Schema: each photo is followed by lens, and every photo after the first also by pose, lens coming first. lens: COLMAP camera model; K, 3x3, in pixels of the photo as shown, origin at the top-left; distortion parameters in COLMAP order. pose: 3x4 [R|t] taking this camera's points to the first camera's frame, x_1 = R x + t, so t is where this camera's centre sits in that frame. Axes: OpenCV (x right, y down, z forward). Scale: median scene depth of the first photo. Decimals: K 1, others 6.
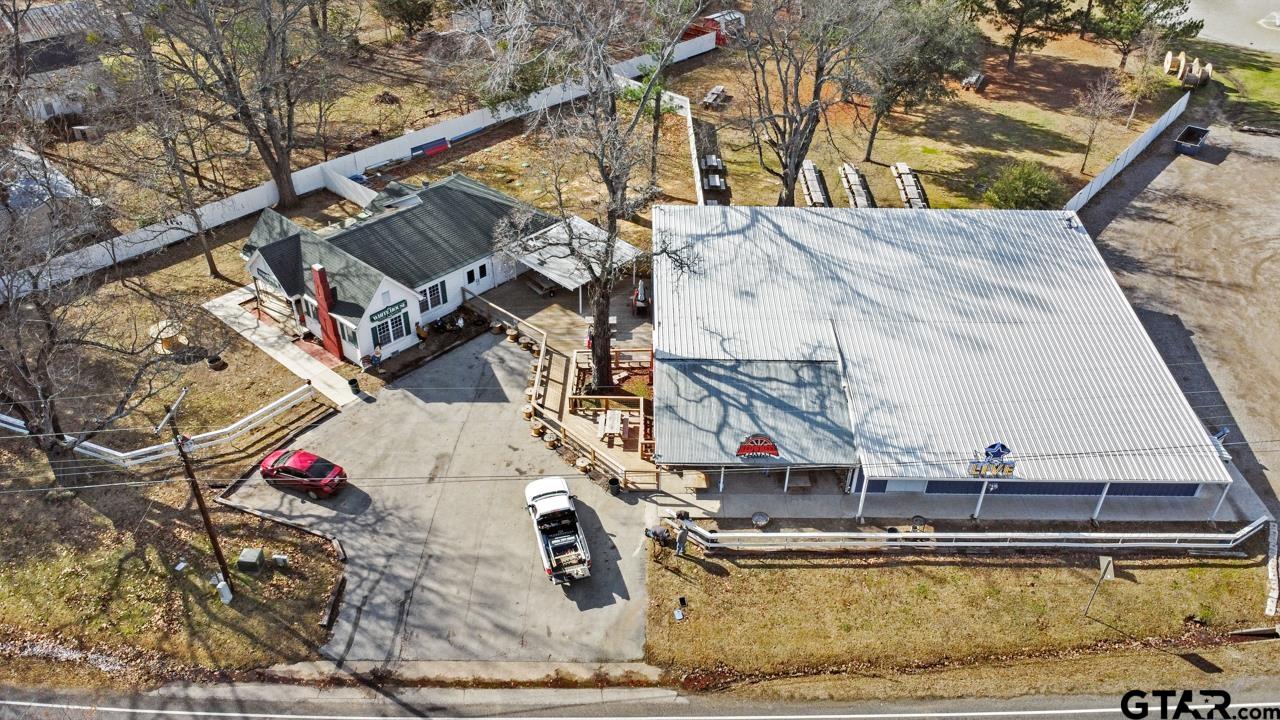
lens RADIAL K [[972.6, 0, 638.6], [0, 972.6, 360.3], [0, 0, 1]] dist [0.016077, 0.000512]
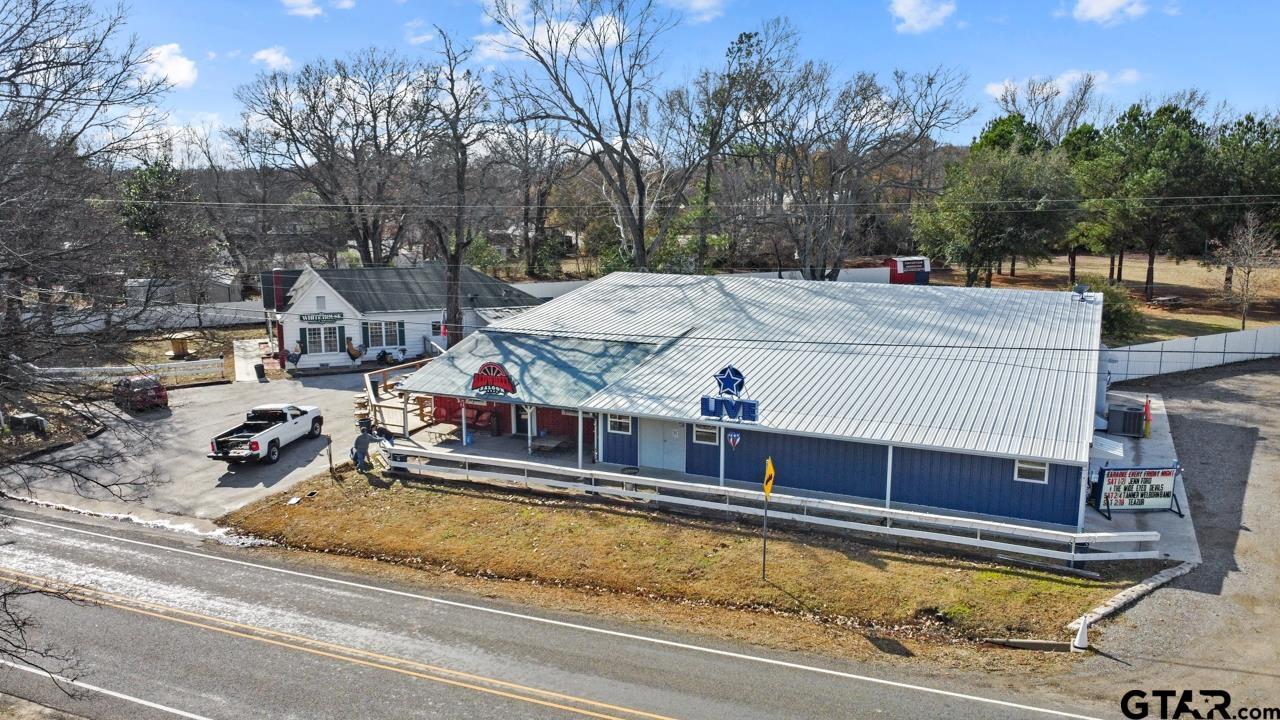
lens RADIAL K [[972.6, 0, 640.3], [0, 972.6, 357.2], [0, 0, 1]] dist [0.016077, 0.000512]
pose [[0.901876, 0.057673, -0.428129, 0.623756], [-0.238489, 0.892808, -0.382121, 0.379783], [0.360199, 0.446729, 0.818956, 0.353816]]
